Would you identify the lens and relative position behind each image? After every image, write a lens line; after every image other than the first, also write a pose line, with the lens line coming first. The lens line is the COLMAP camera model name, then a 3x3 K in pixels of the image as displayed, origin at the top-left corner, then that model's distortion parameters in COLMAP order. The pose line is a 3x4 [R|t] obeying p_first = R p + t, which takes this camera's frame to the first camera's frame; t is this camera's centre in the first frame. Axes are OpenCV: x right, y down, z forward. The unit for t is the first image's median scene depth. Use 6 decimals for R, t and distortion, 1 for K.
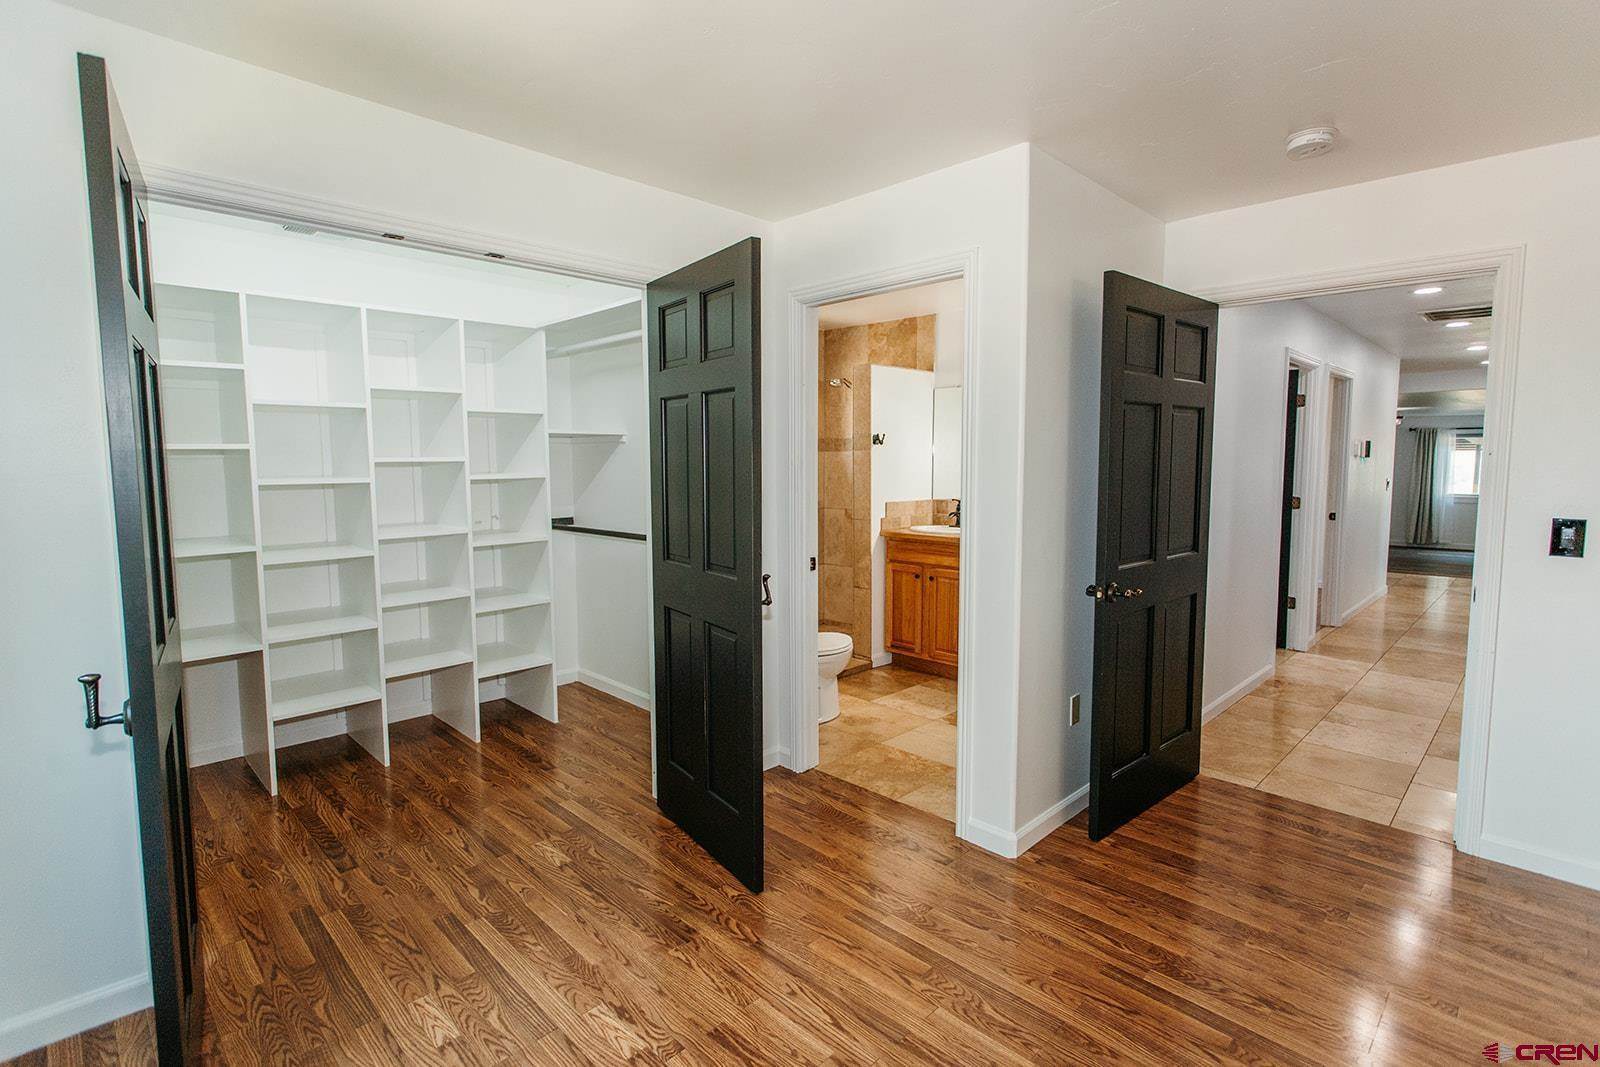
lens RADIAL K [[768.4, 0, 800.0], [0, 768.4, 533.5], [0, 0, 1]] dist [-0.002305, 0.000115]
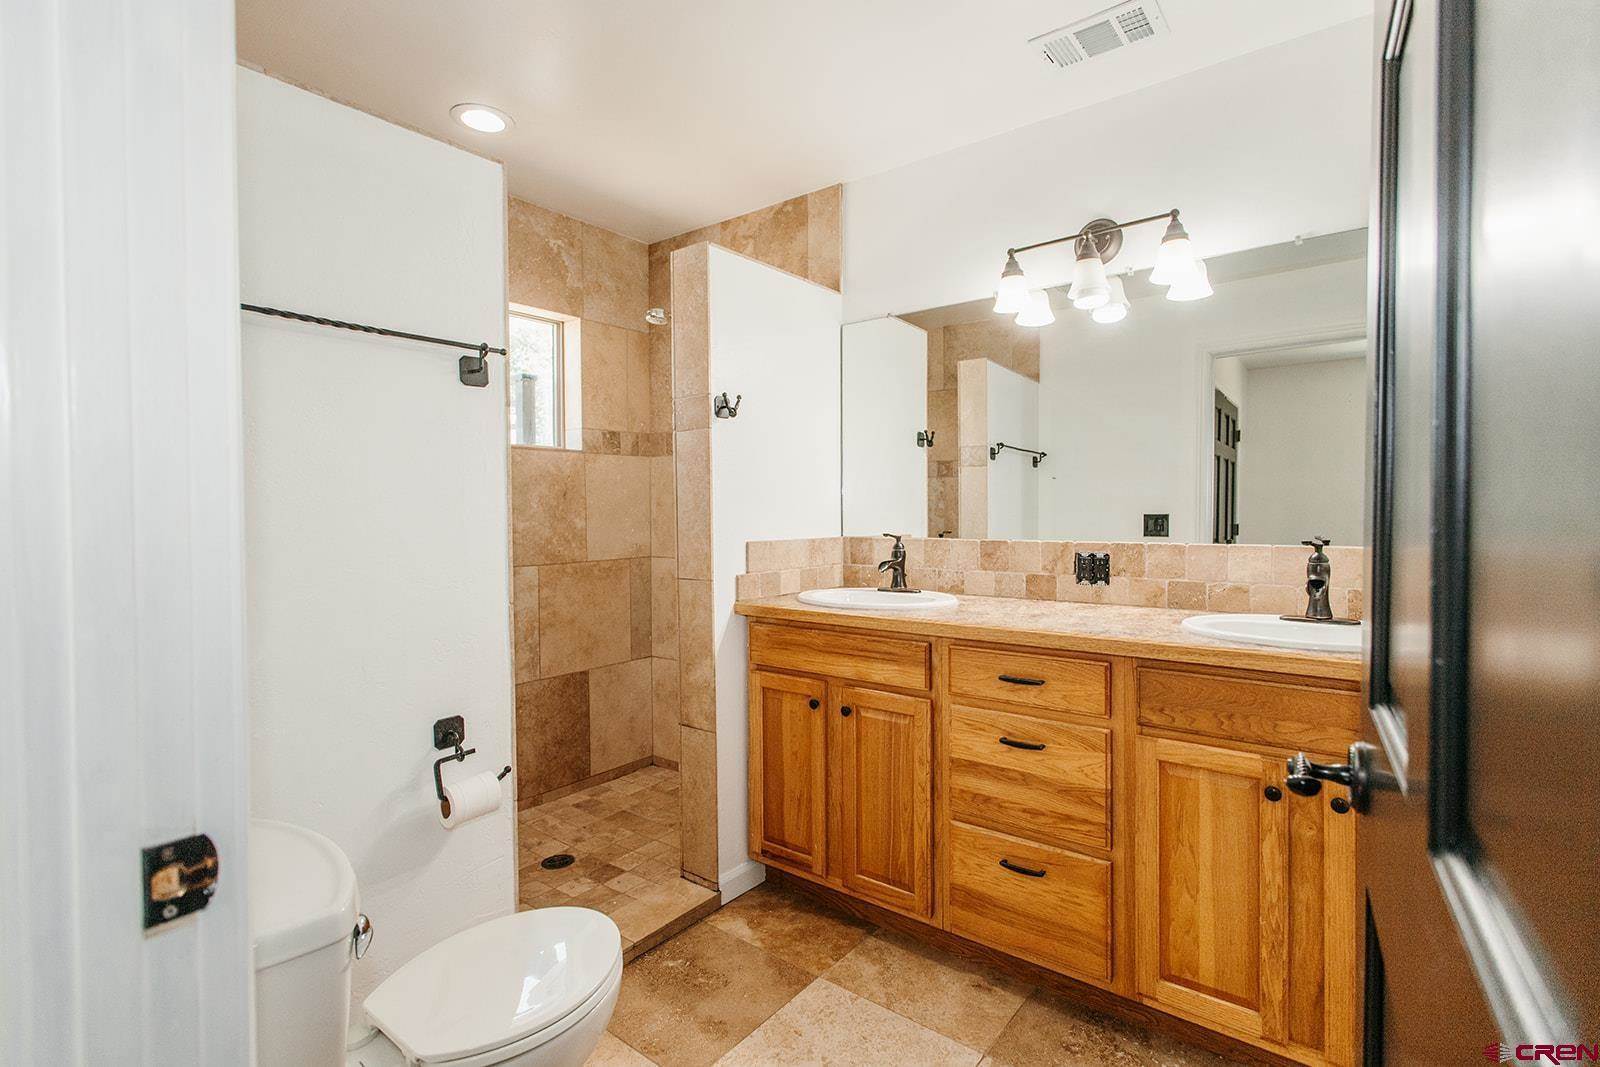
lens RADIAL K [[760.0, 0, 802.2], [0, 760.0, 514.5], [0, 0, 1]] dist [0.007274, -0.000059]
pose [[0.991516, -0.001937, 0.129973, 0.085086], [0.013851, 0.995771, -0.090824, -0.014544], [-0.129247, 0.091853, 0.987349, 0.533724]]
